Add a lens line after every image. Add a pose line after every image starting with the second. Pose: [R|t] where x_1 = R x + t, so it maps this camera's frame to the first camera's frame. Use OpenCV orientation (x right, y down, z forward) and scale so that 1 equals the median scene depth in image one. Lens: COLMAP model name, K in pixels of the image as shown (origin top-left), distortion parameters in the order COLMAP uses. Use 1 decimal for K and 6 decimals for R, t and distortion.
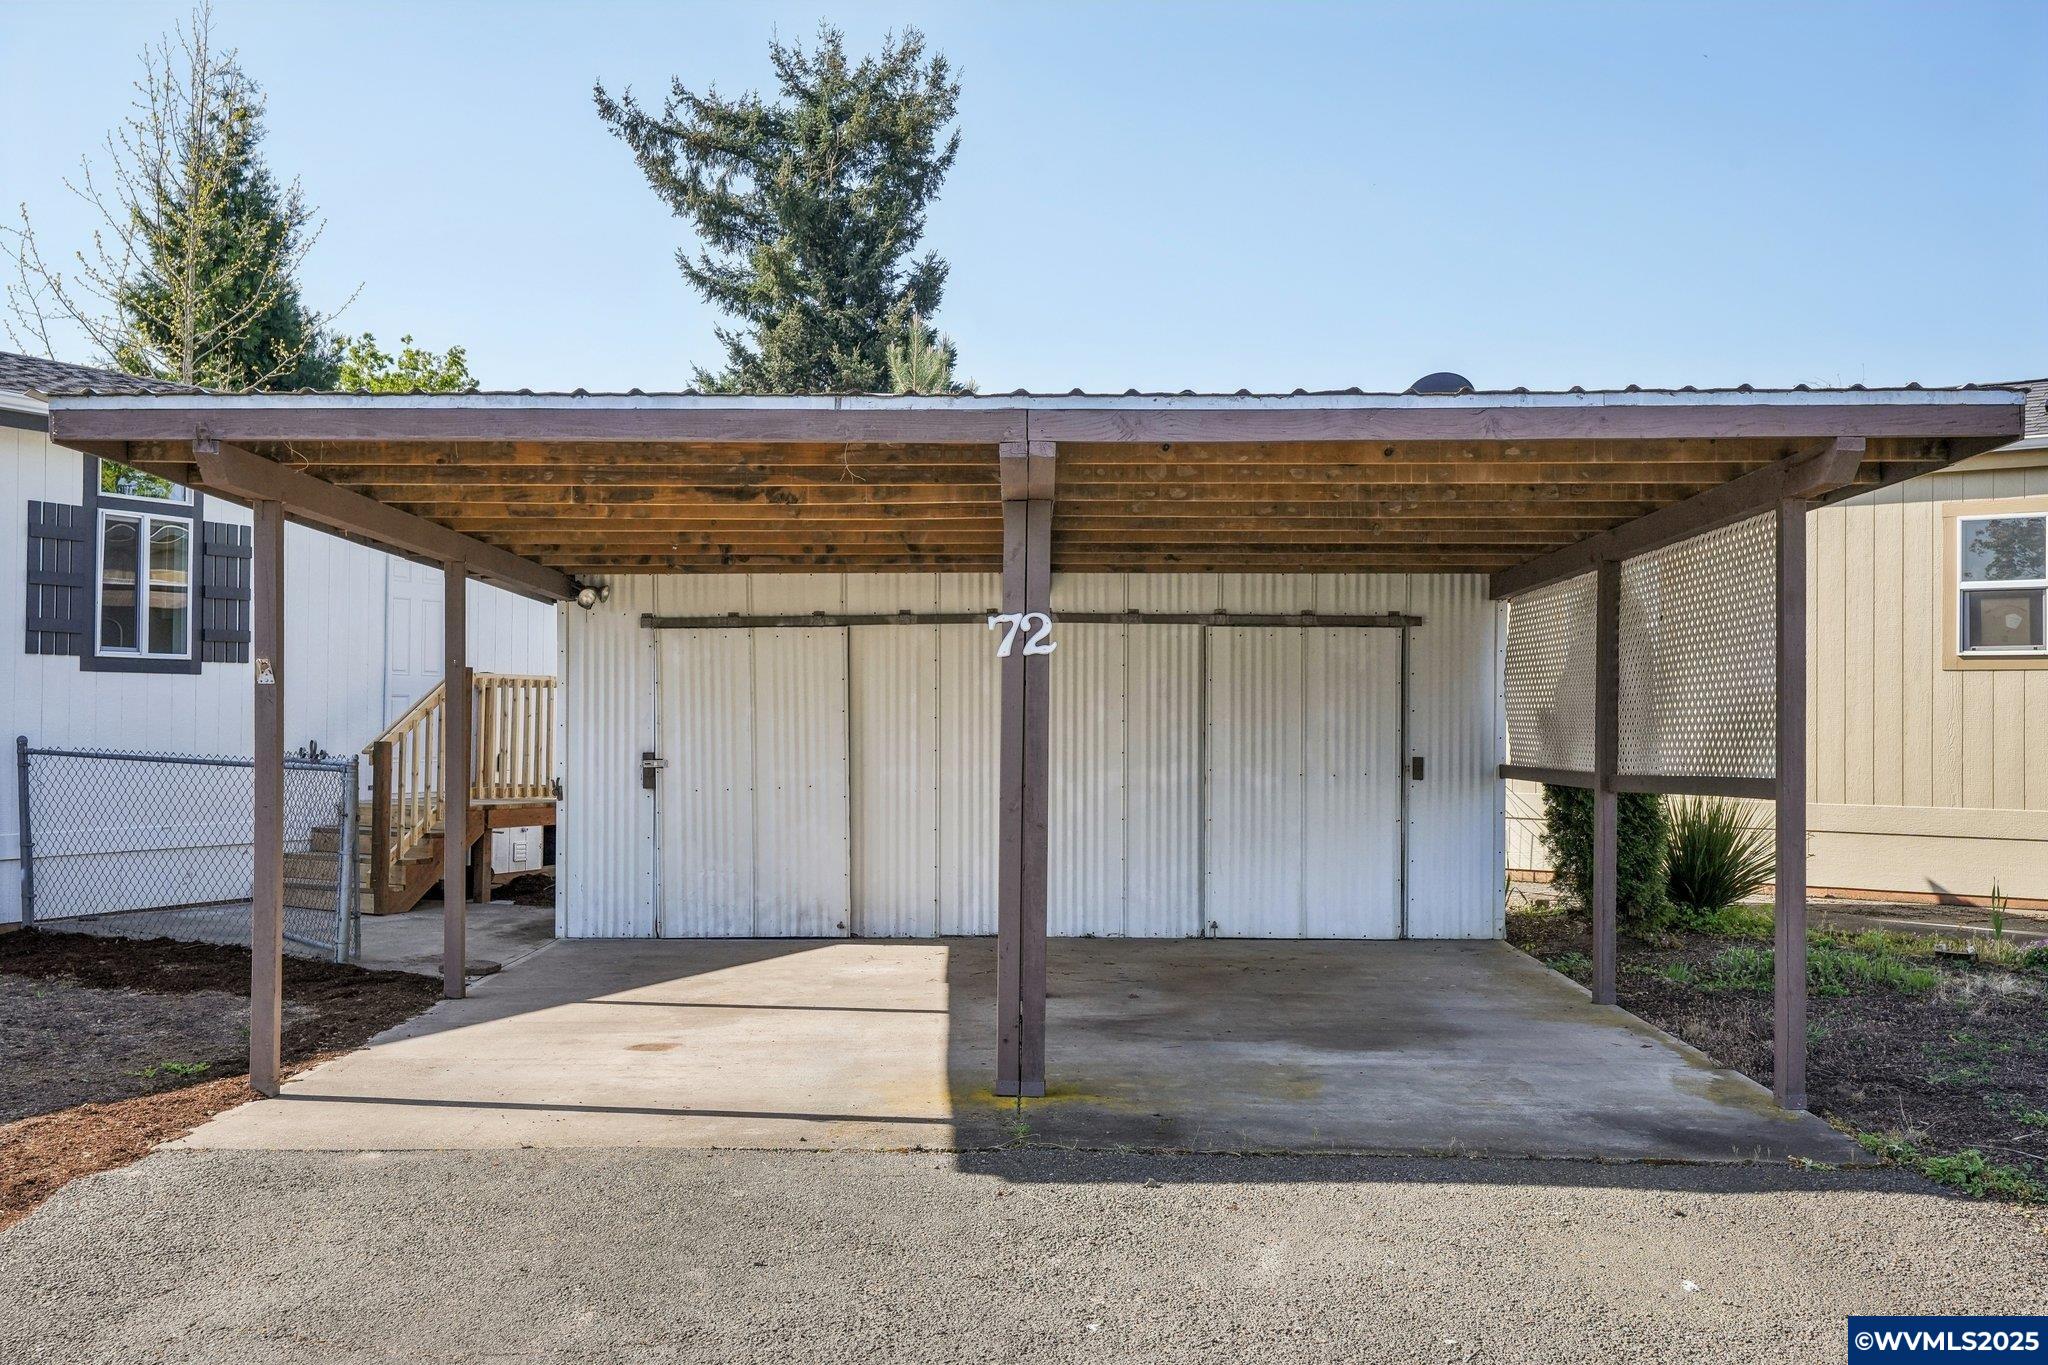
lens RADIAL K [[2022.8, 0, 1024.8], [0, 2022.8, 668.0], [0, 0, 1]] dist [-0.001654, 0.000000]
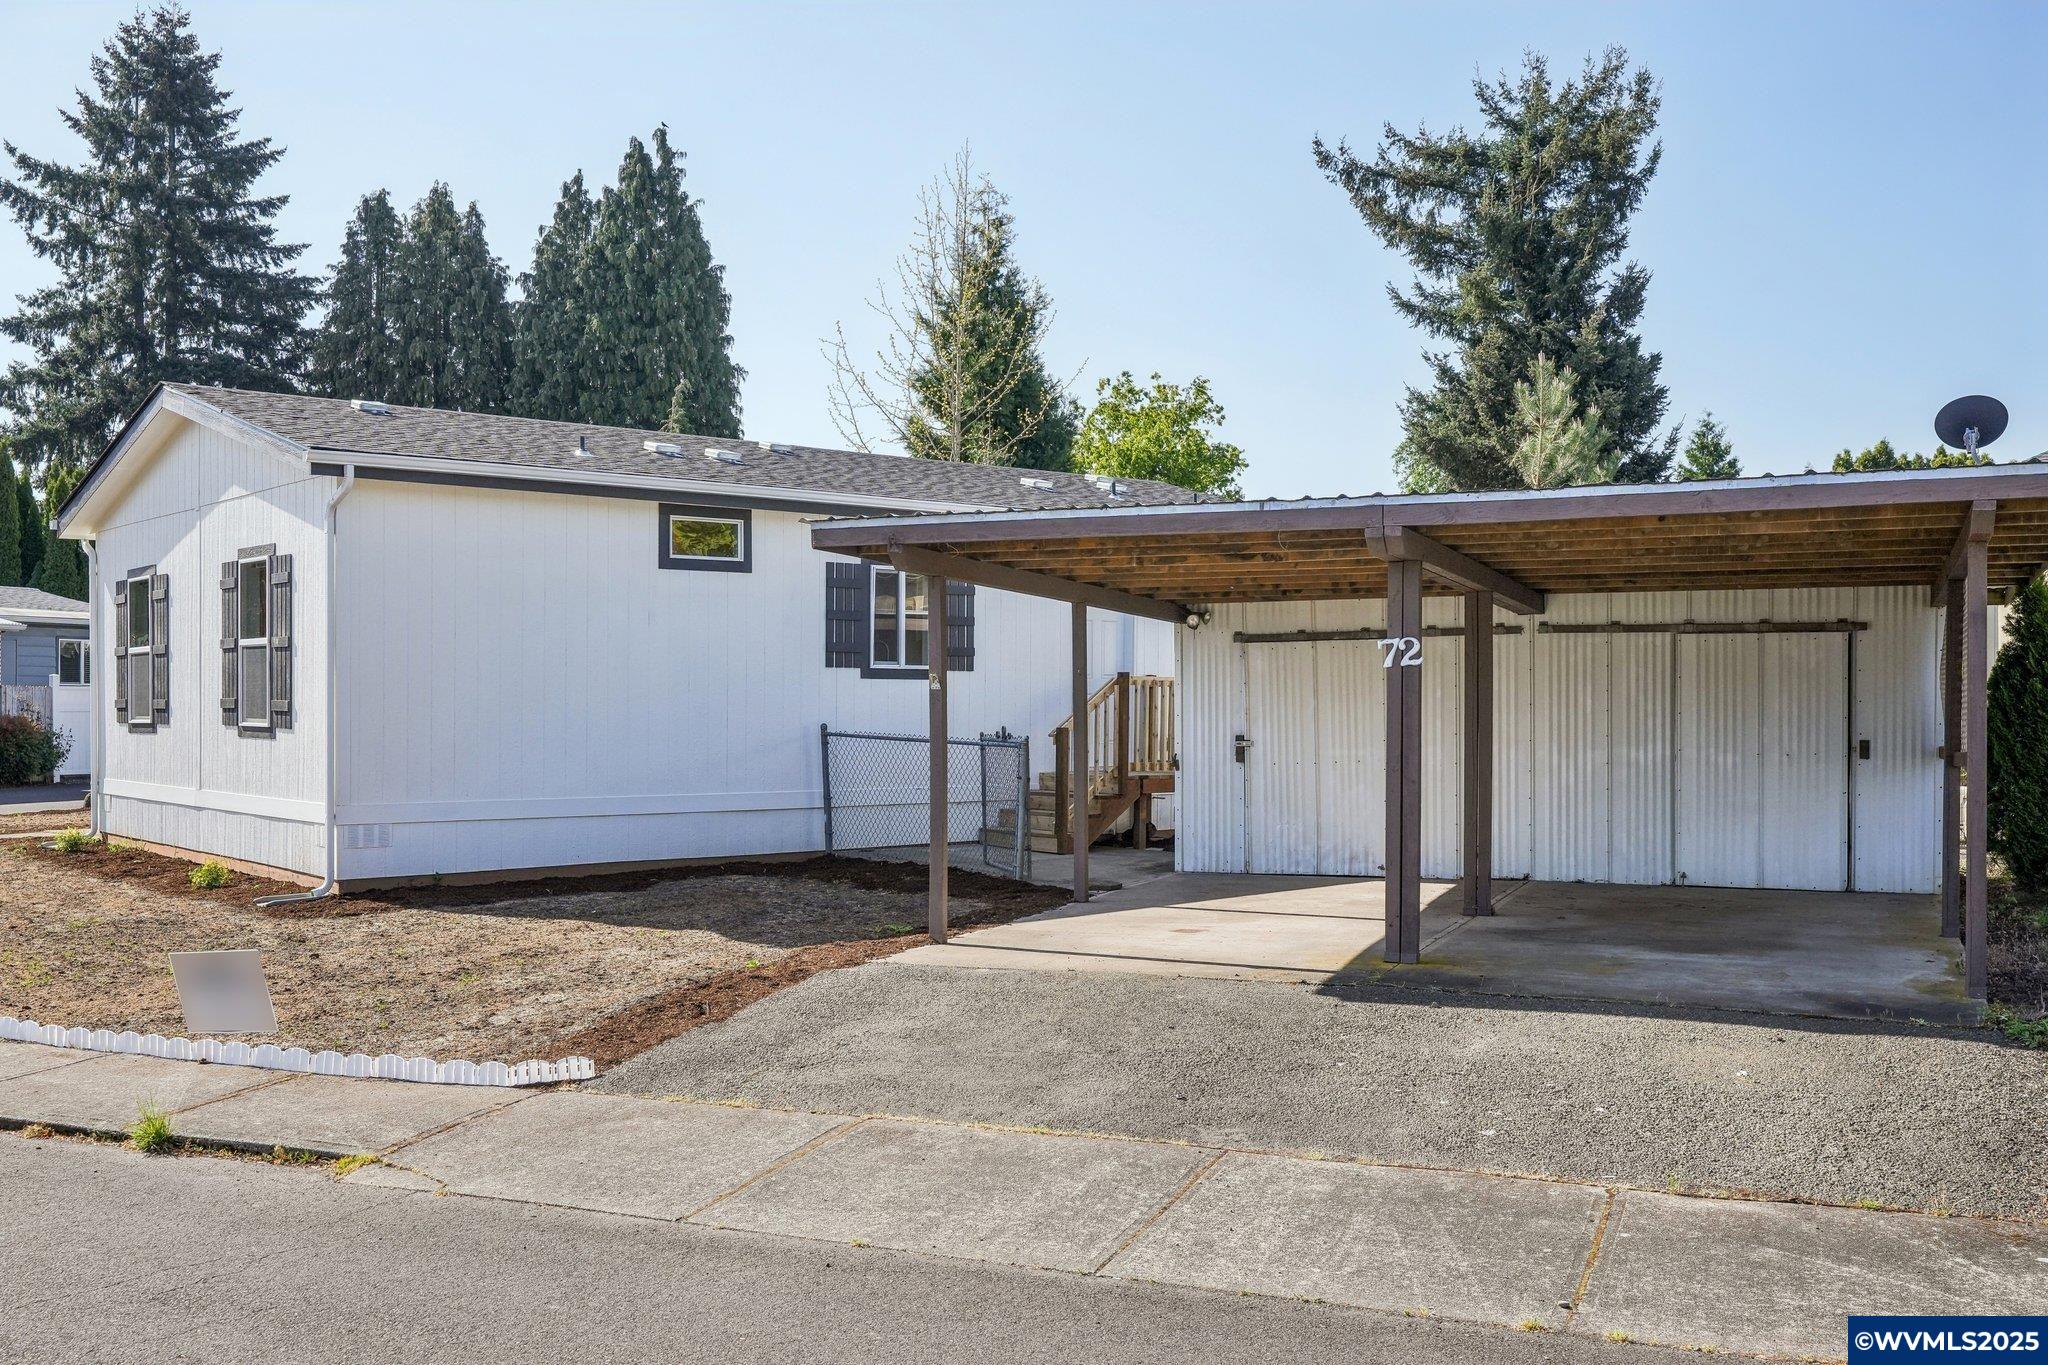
lens RADIAL K [[2017.4, 0, 1024.2], [0, 2017.4, 689.7], [0, 0, 1]] dist [-0.004802, 0.000000]
pose [[0.925877, -0.007597, -0.377749, 0.185490], [0.013221, 0.999837, 0.012298, -0.006887], [0.377594, -0.016380, 0.925826, -0.289758]]
